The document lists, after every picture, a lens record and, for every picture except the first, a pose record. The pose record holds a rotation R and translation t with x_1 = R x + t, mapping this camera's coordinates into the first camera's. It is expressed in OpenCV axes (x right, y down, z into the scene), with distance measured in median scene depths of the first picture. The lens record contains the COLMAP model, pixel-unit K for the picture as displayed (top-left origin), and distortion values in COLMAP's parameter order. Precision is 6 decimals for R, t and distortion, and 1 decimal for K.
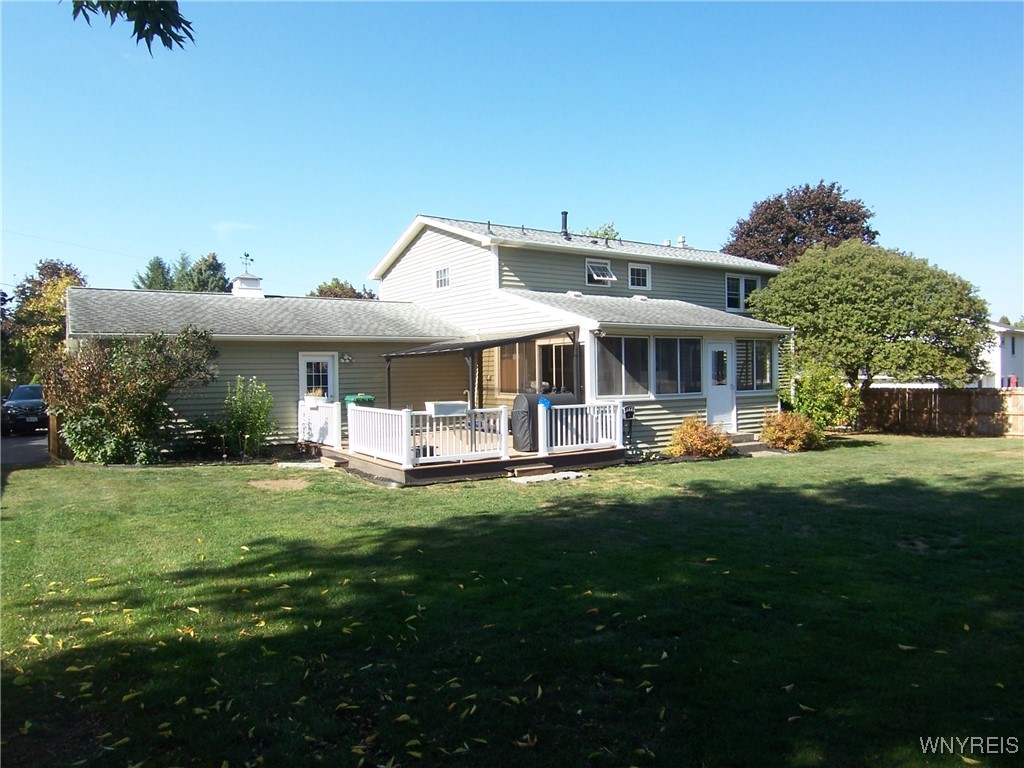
lens RADIAL K [[692.9, 0, 515.9], [0, 692.9, 380.0], [0, 0, 1]] dist [-0.043406, -0.020098]
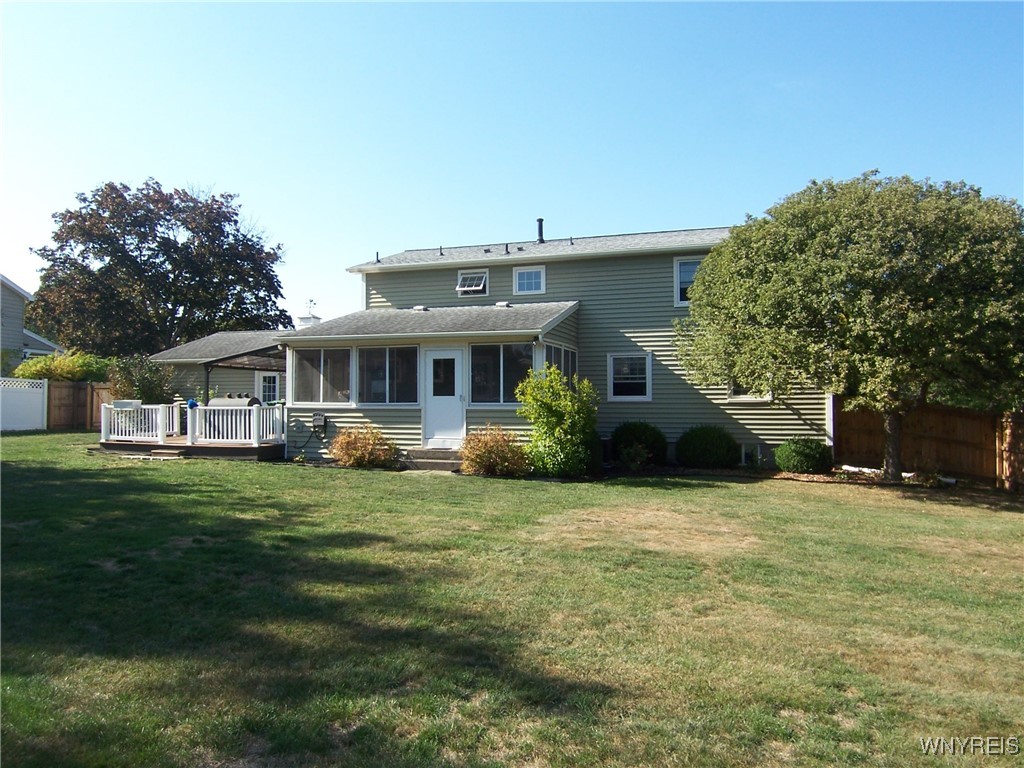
lens RADIAL K [[692.9, 0, 512.5], [0, 692.9, 385.2], [0, 0, 1]] dist [-0.043406, -0.020098]
pose [[0.624474, 0.000840, -0.781045, 1.059455], [-0.018913, 0.999722, -0.014046, 0.003933], [0.780817, 0.023543, 0.624316, 0.491919]]
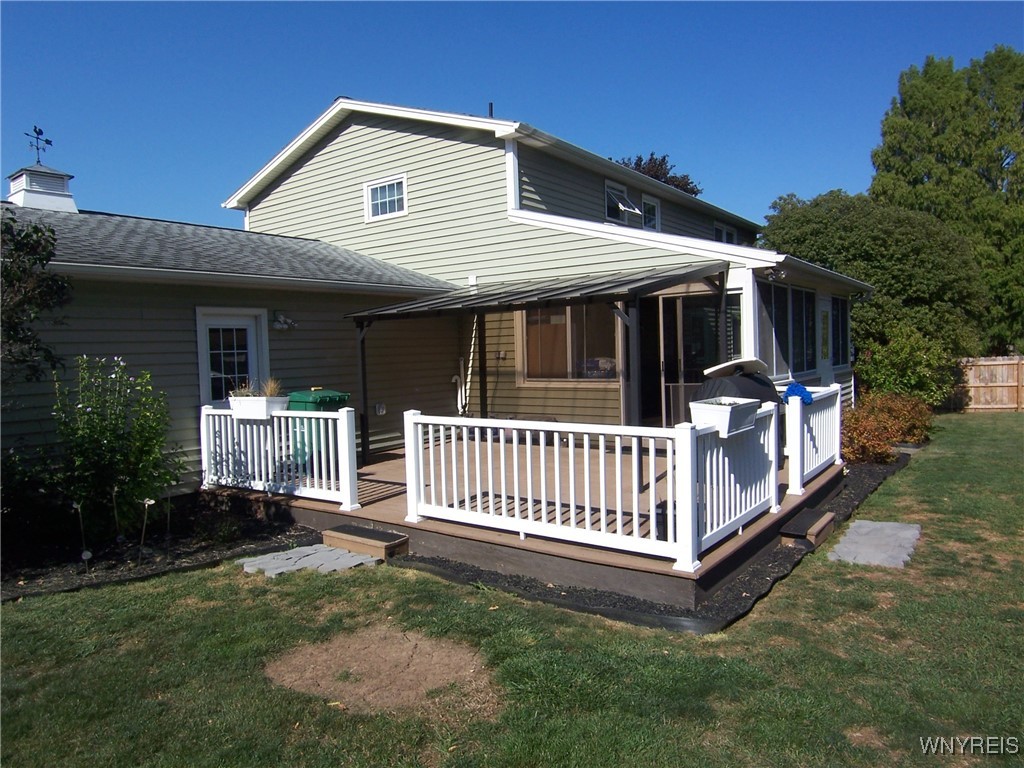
lens RADIAL K [[692.9, 0, 512.0], [0, 692.9, 380.7], [0, 0, 1]] dist [-0.043406, -0.020098]
pose [[0.940398, -0.030638, 0.338693, -0.252771], [0.023139, 0.999390, 0.026157, 0.003911], [-0.339288, -0.016761, 0.940533, 0.433886]]
